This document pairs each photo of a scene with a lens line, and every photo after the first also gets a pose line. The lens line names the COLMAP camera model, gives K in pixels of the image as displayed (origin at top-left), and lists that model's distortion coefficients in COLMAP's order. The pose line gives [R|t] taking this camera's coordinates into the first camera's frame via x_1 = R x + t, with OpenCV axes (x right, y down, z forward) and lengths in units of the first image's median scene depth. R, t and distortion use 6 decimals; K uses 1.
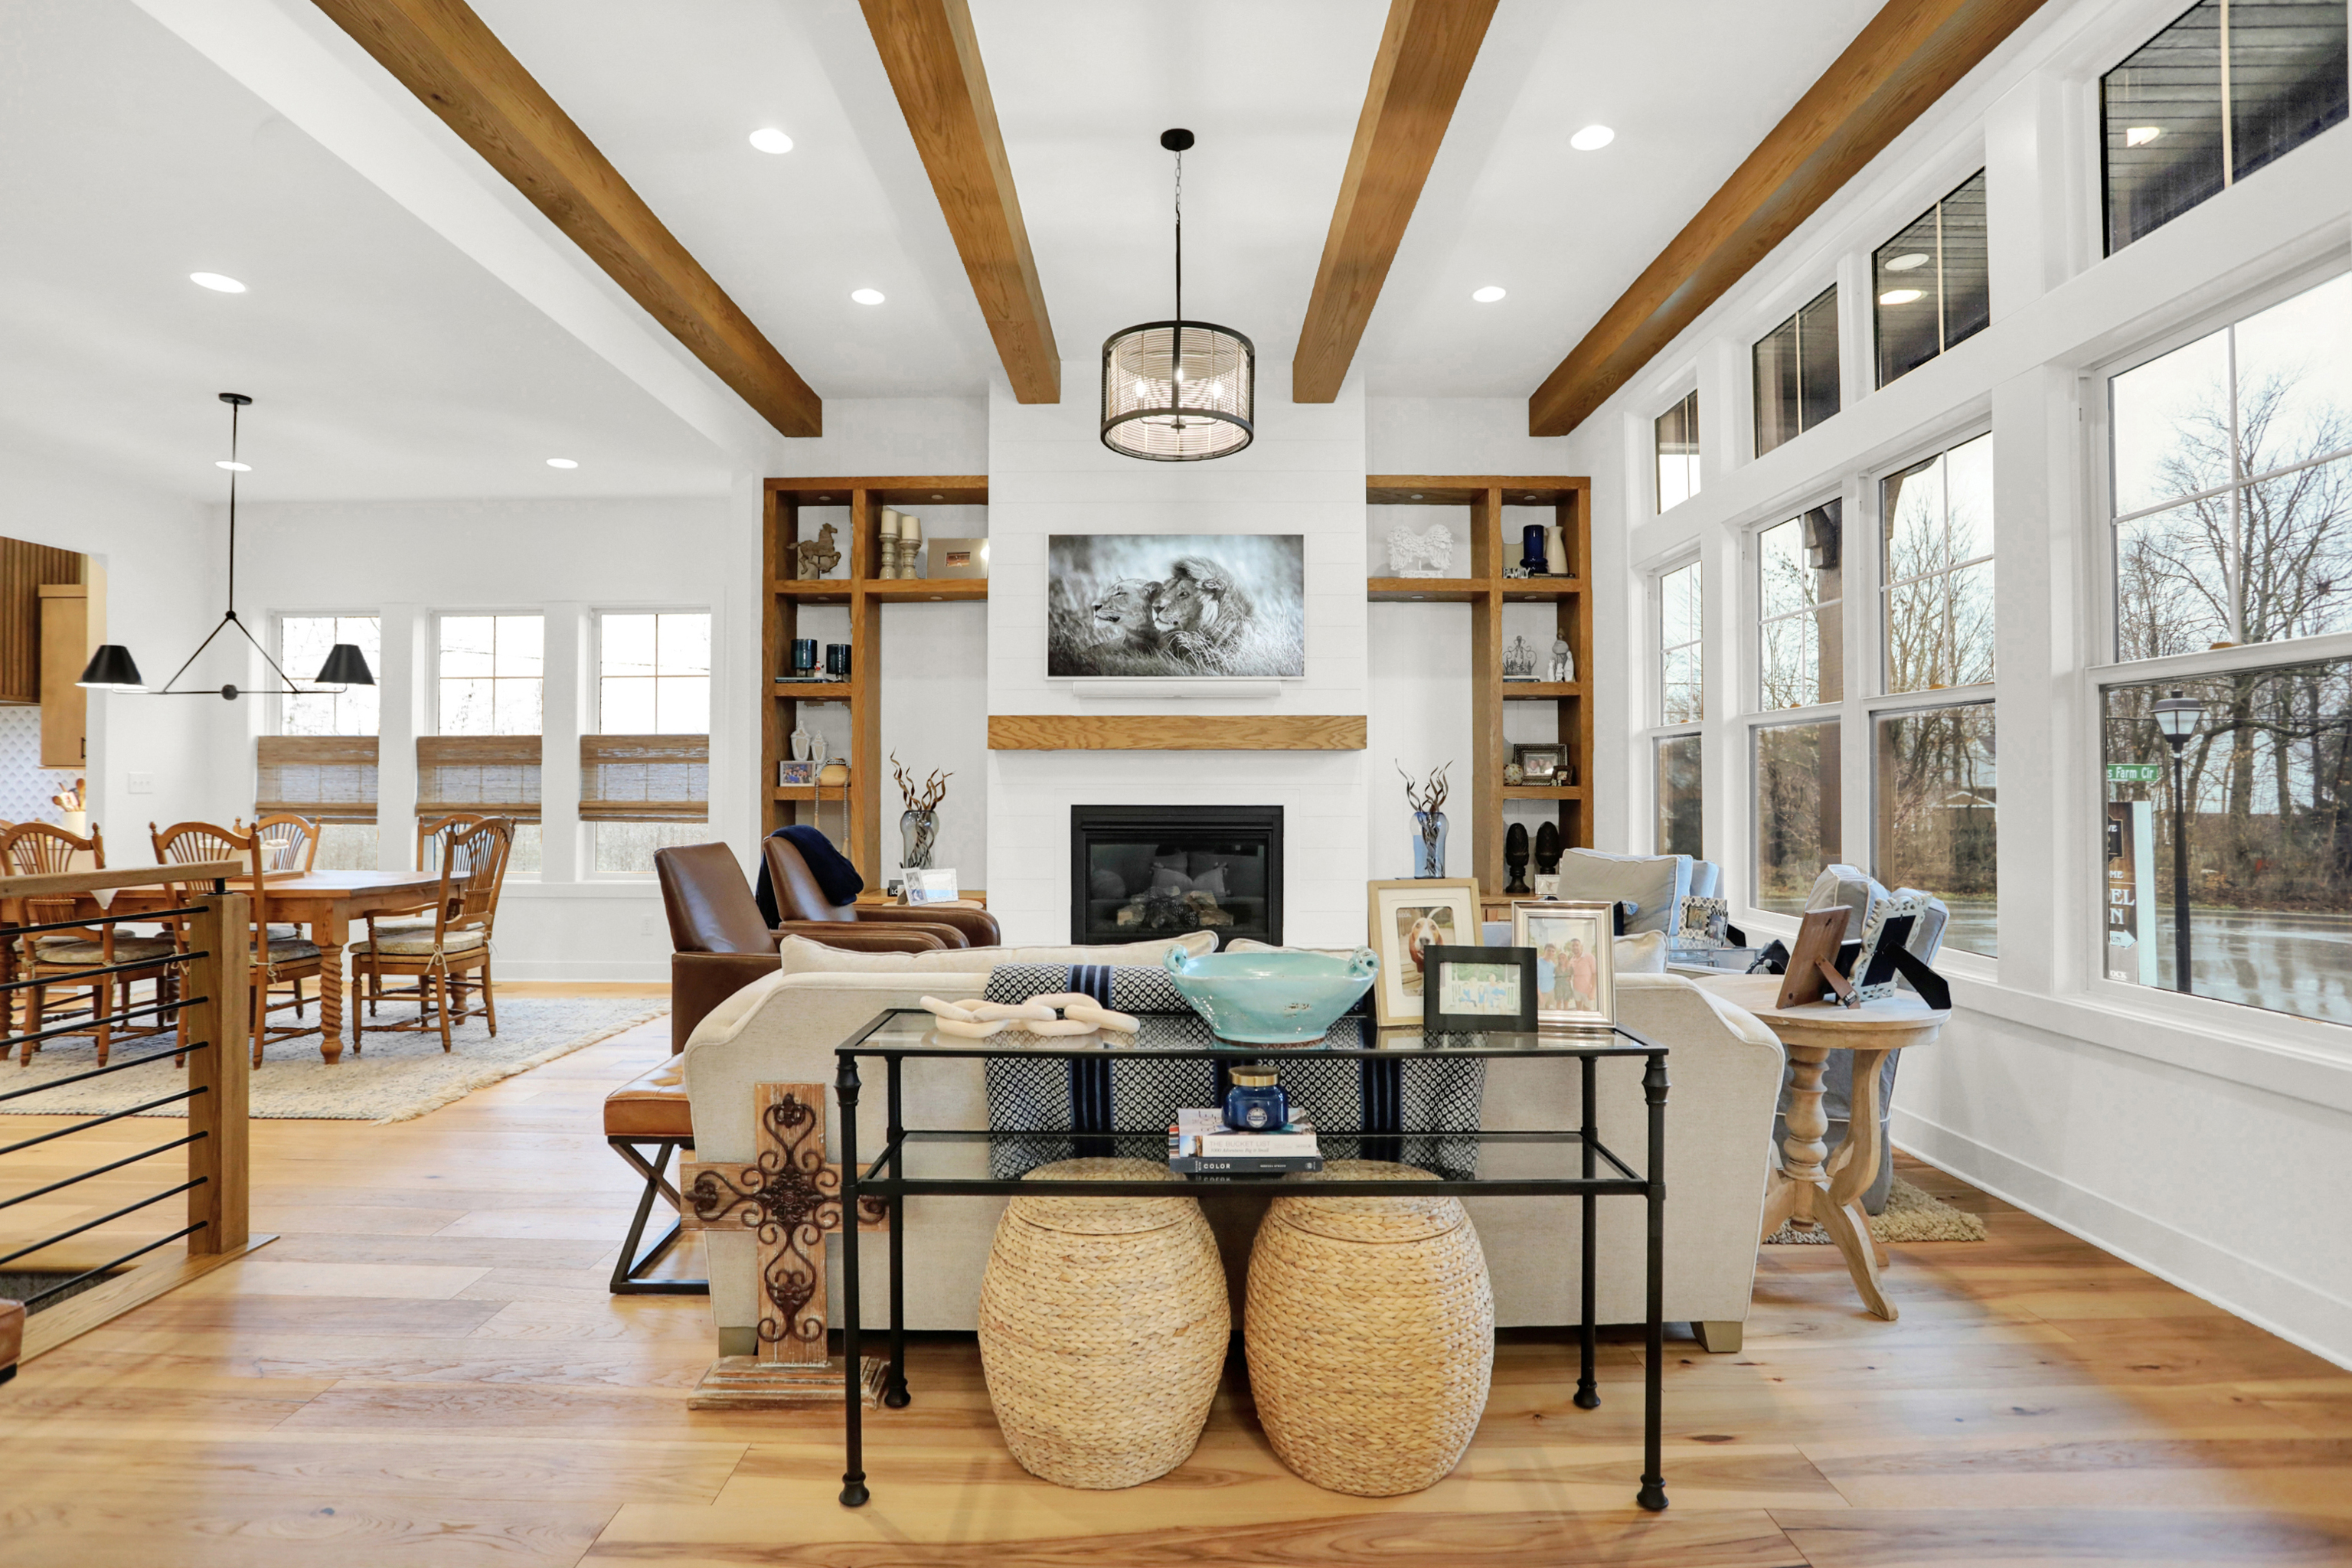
lens RADIAL K [[1180.7, 0, 1163.9], [0, 1180.7, 774.0], [0, 0, 1]] dist [-0.068026, 0.028493]
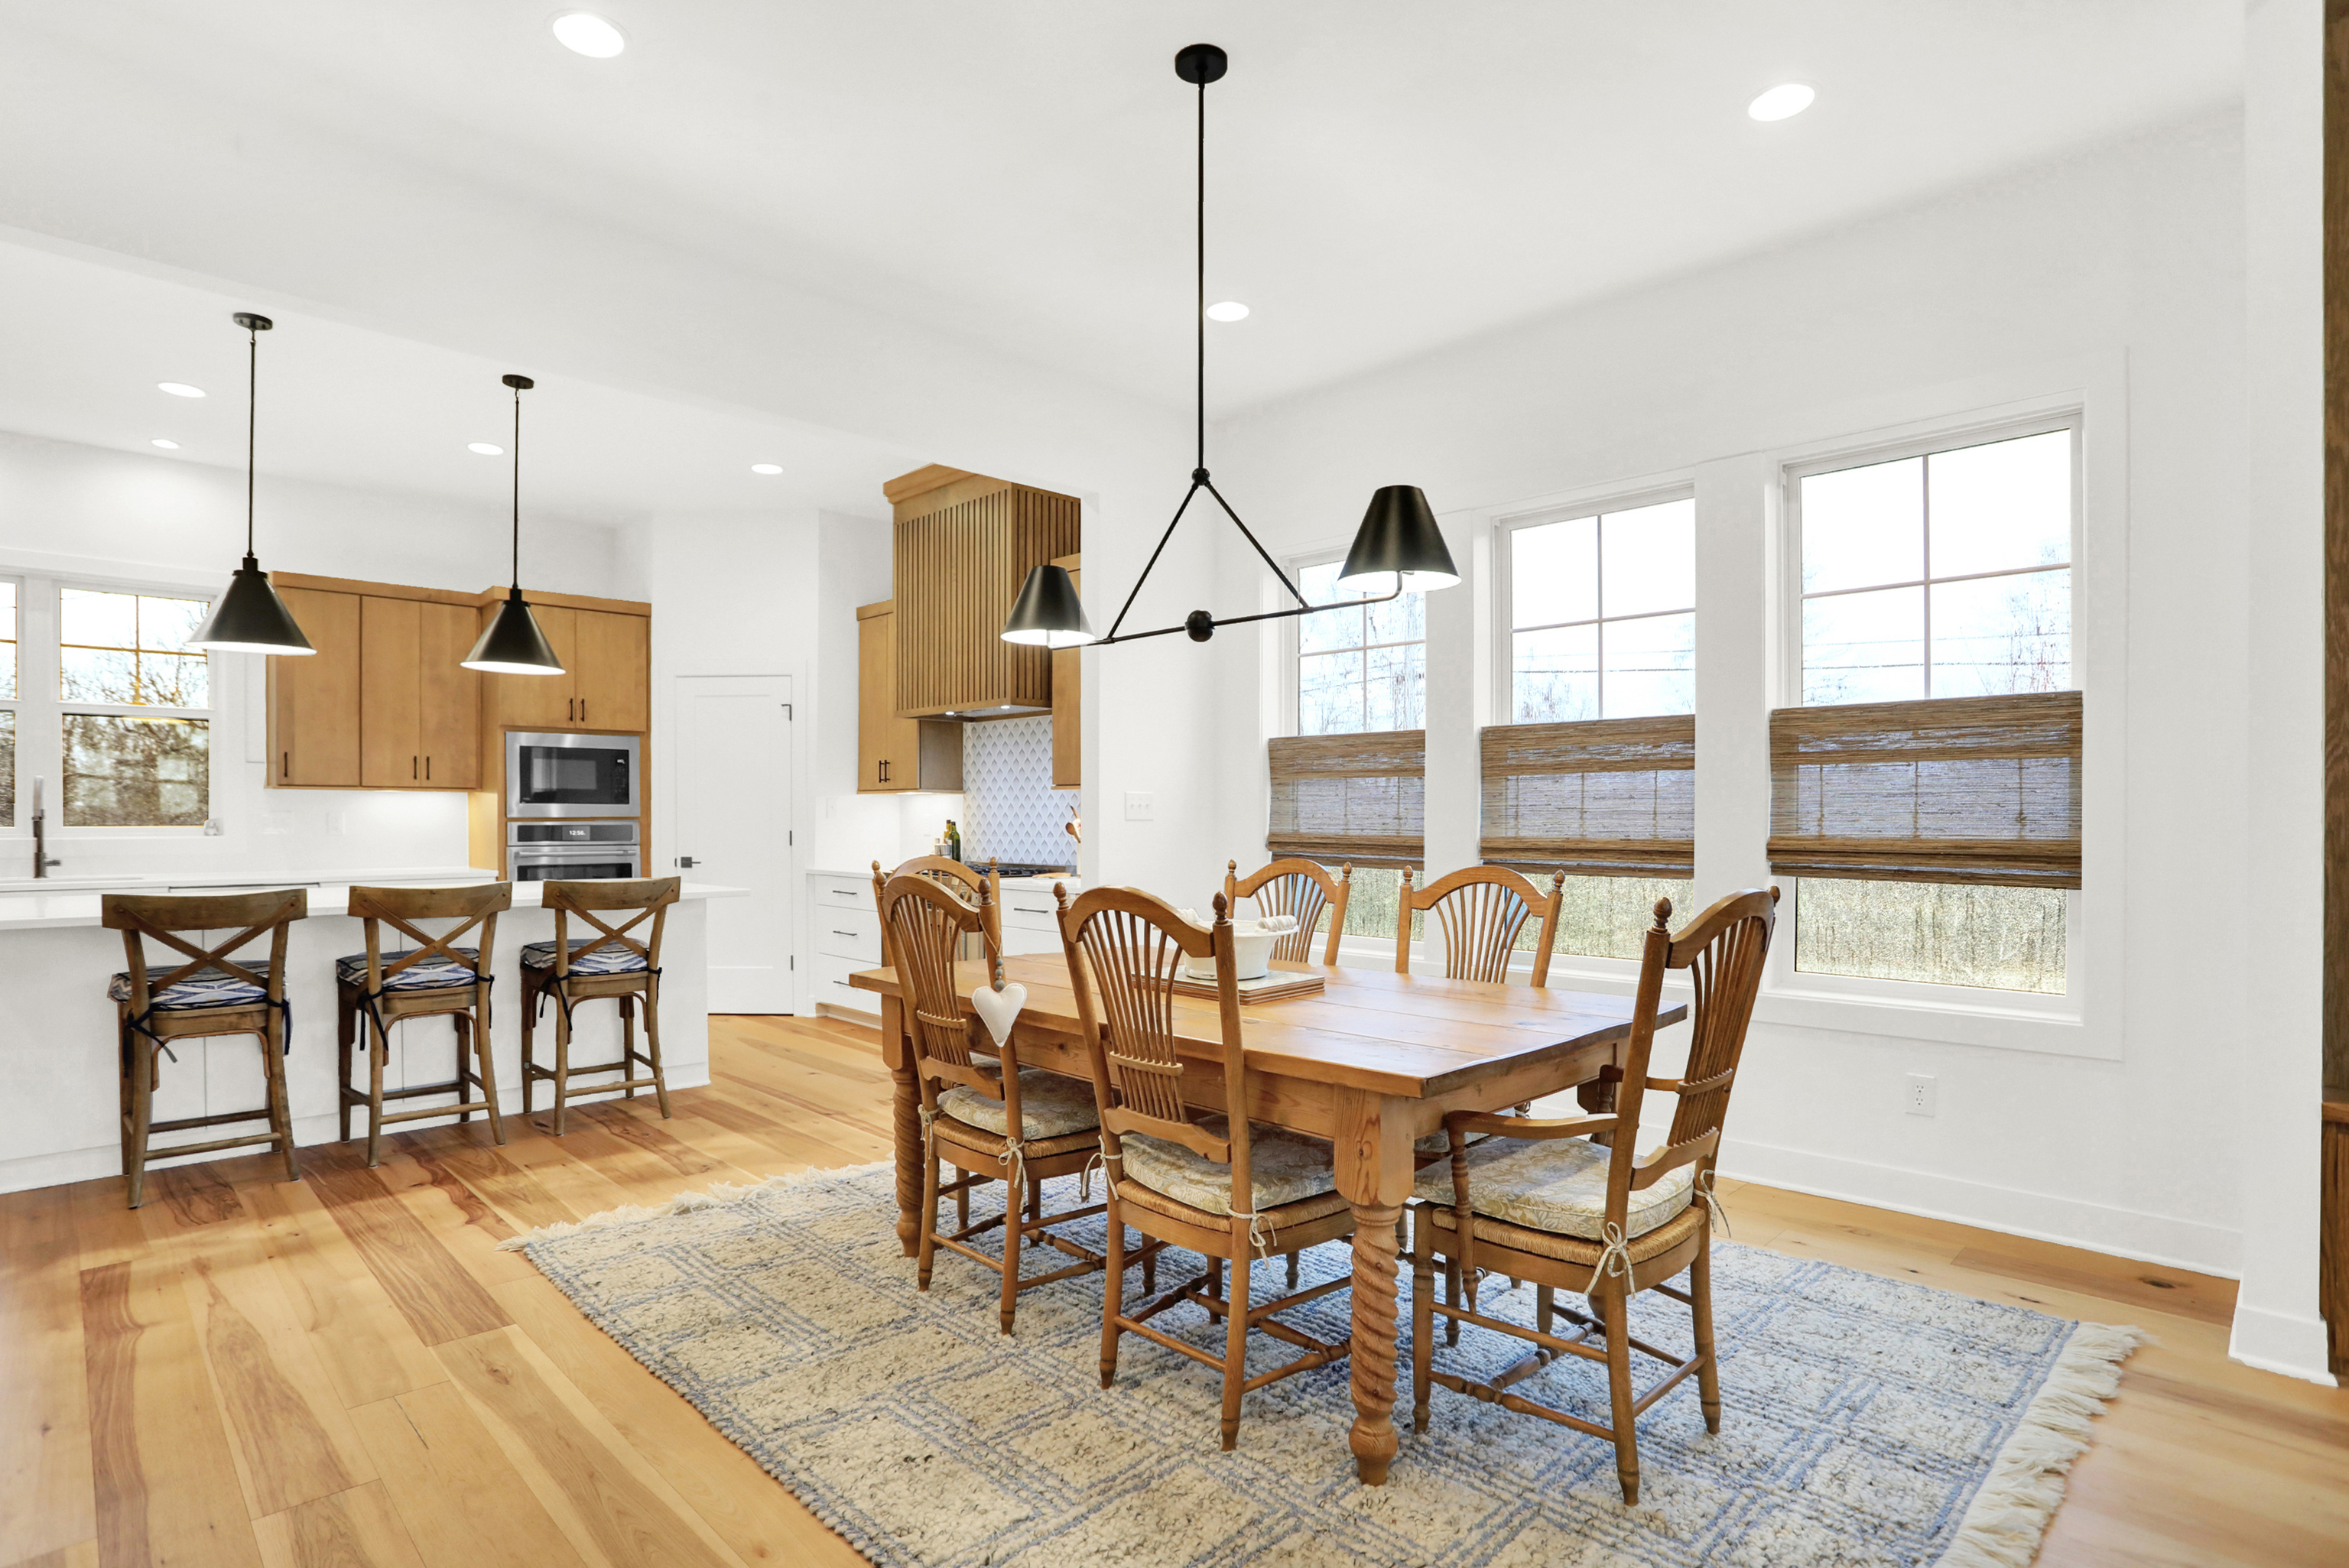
lens RADIAL K [[1179.0, 0, 1166.5], [0, 1179.0, 849.9], [0, 0, 1]] dist [-0.068026, 0.028493]
pose [[0.709126, 0.021285, -0.704761, -0.363870], [0.009691, 0.999156, 0.039927, 0.006393], [0.705015, -0.035143, 0.708321, 0.489848]]
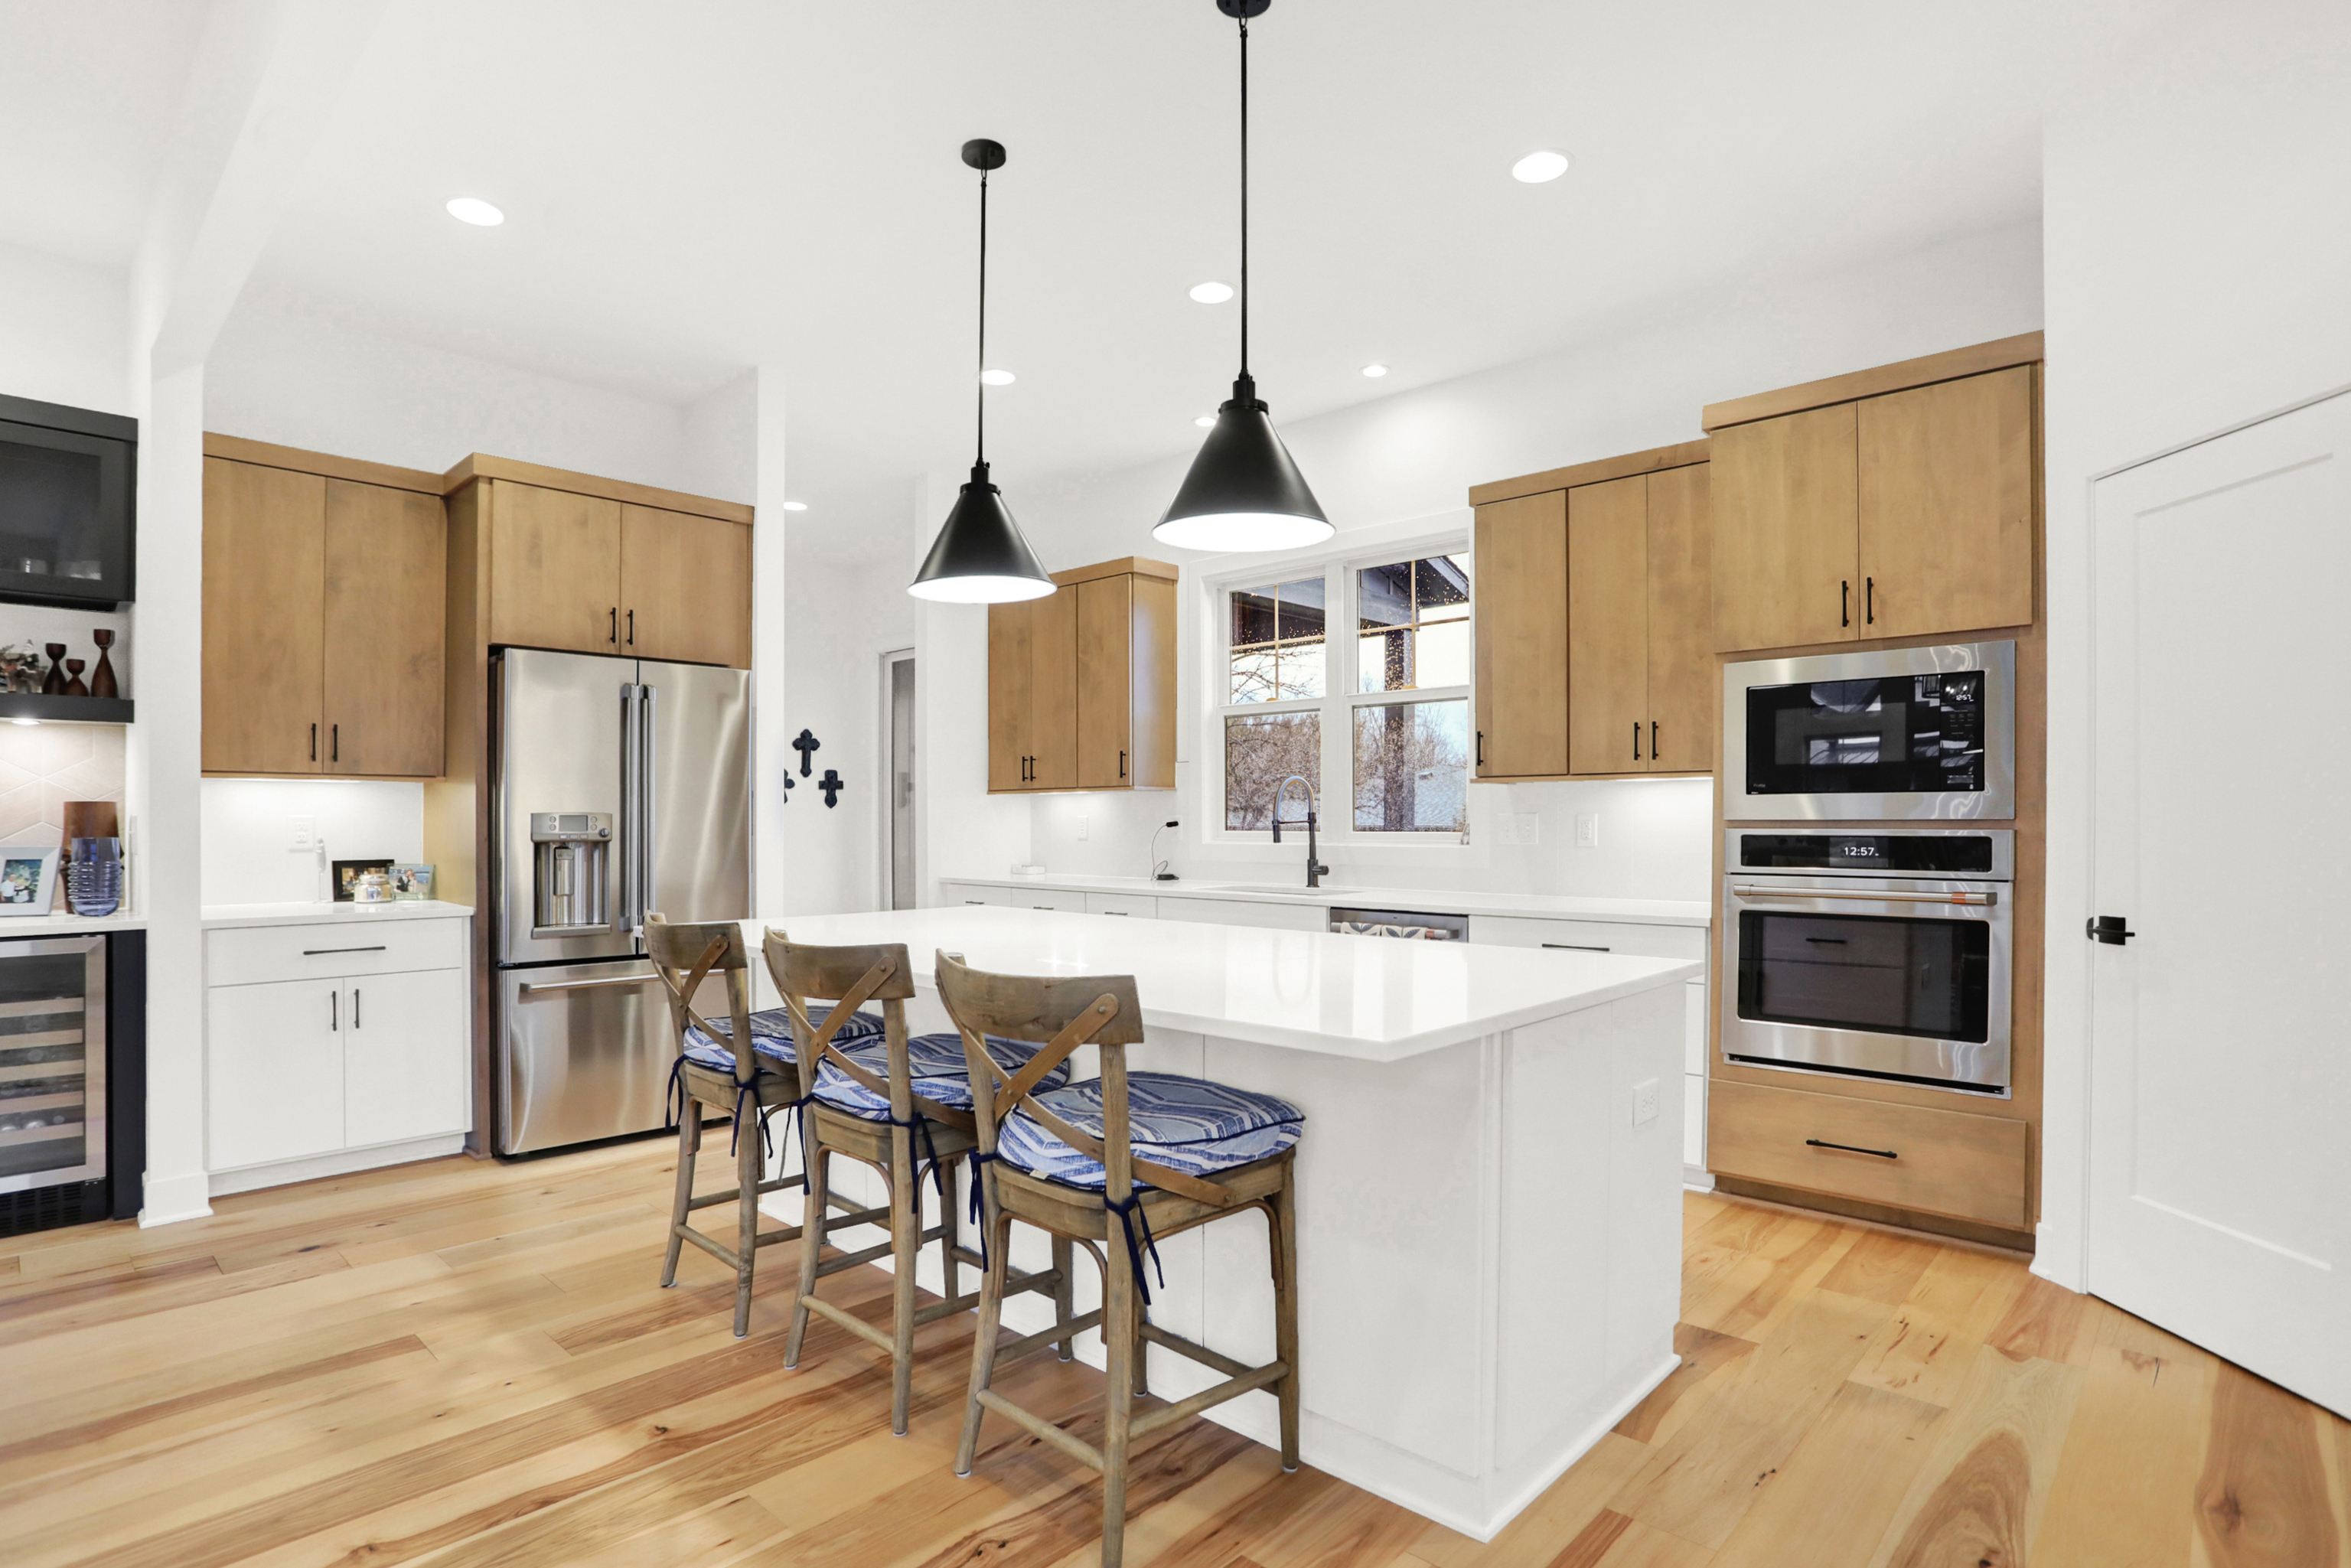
lens RADIAL K [[1180.1, 0, 1177.0], [0, 1180.1, 833.7], [0, 0, 1]] dist [-0.068026, 0.028493]
pose [[-0.684854, 0.007531, -0.728641, -0.883658], [0.012761, 0.999917, -0.001660, 0.016307], [0.728568, -0.010435, -0.684894, 0.975225]]
